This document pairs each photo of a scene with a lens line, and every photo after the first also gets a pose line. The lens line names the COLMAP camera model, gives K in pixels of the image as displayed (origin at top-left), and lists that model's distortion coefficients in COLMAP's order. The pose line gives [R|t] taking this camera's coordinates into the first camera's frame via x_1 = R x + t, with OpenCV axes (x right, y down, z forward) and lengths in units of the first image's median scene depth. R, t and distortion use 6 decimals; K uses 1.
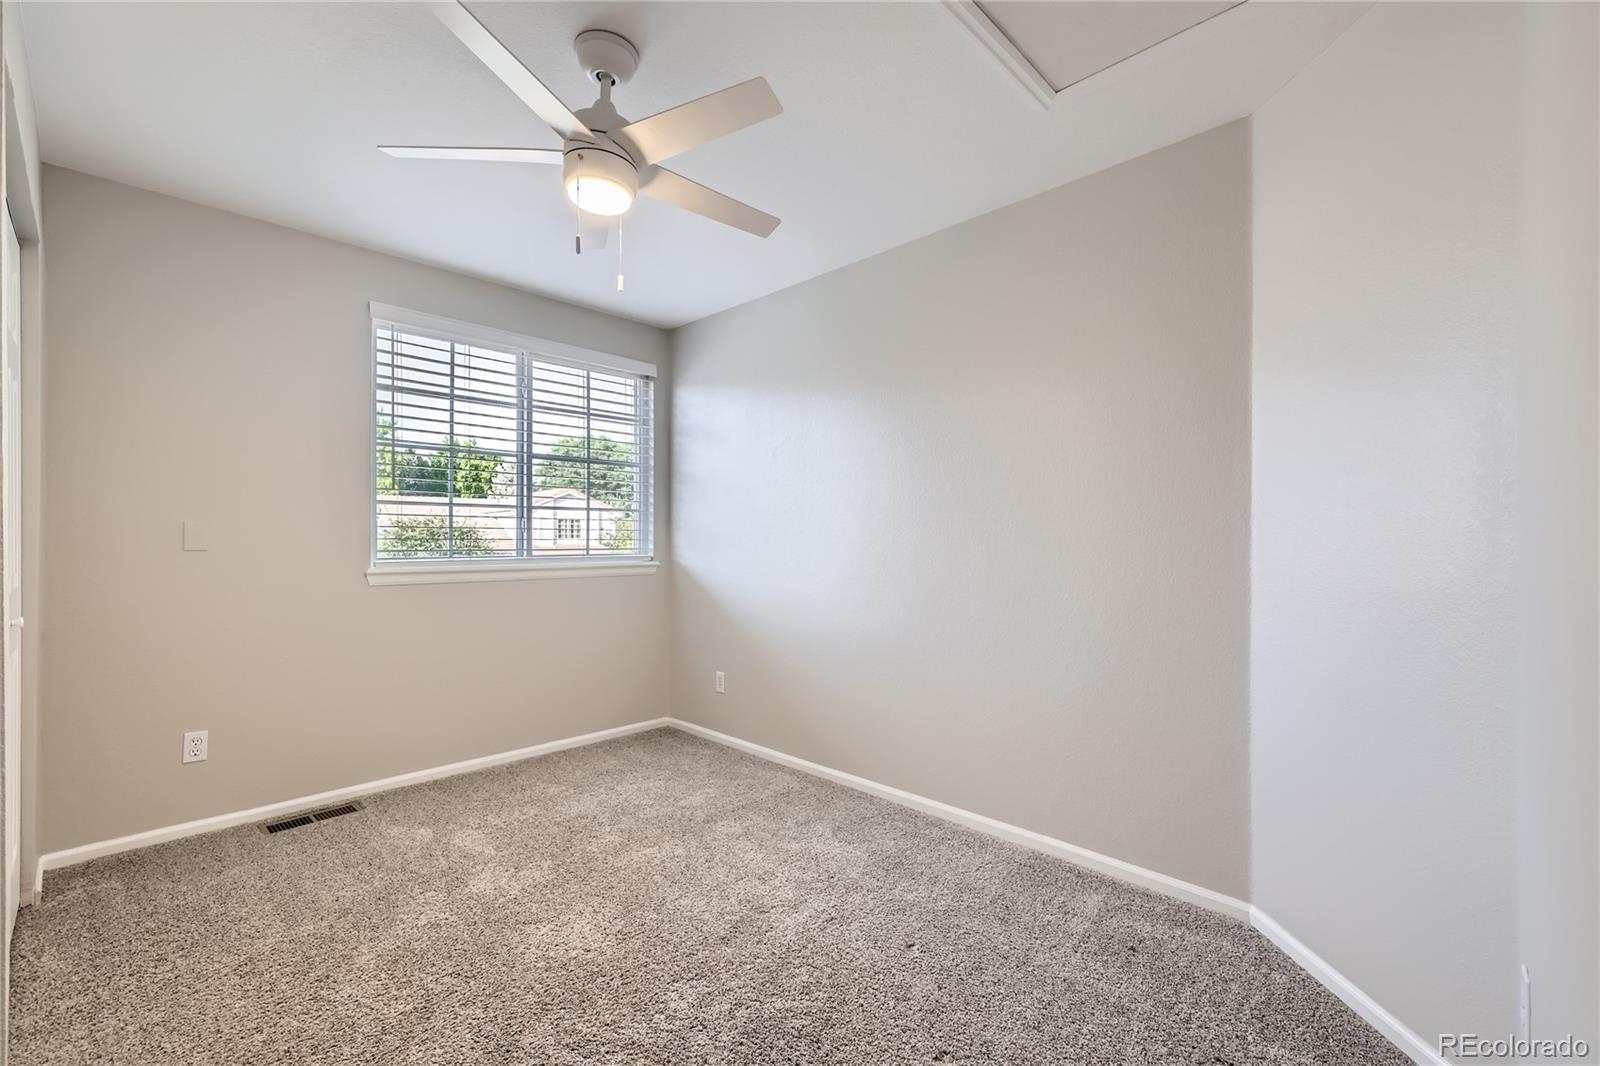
lens RADIAL K [[681.1, 0, 801.0], [0, 681.1, 532.1], [0, 0, 1]] dist [0.002329, -0.000021]
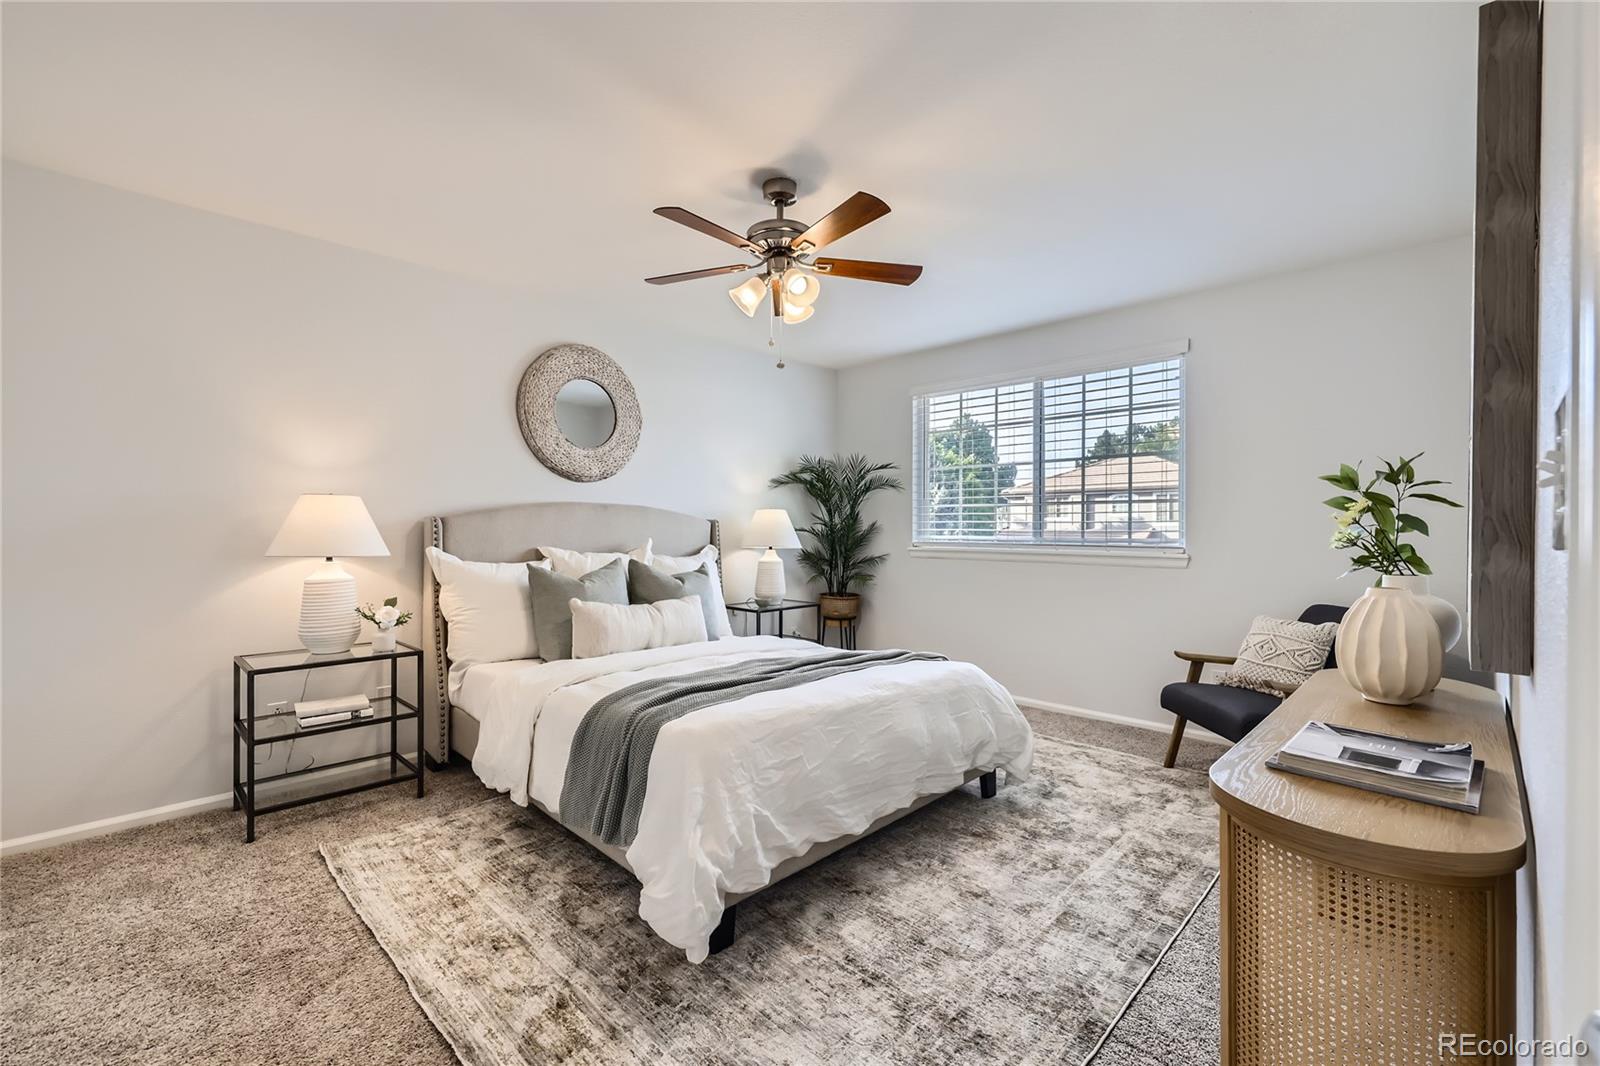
lens RADIAL K [[681.1, 0, 800.9], [0, 681.1, 532.3], [0, 0, 1]] dist [0.002329, -0.000021]
pose [[-0.009086, -0.000952, -0.999958, 0.870336], [0.001208, 0.999999, -0.000963, 0.023541], [0.999958, -0.001216, -0.009085, 0.561548]]
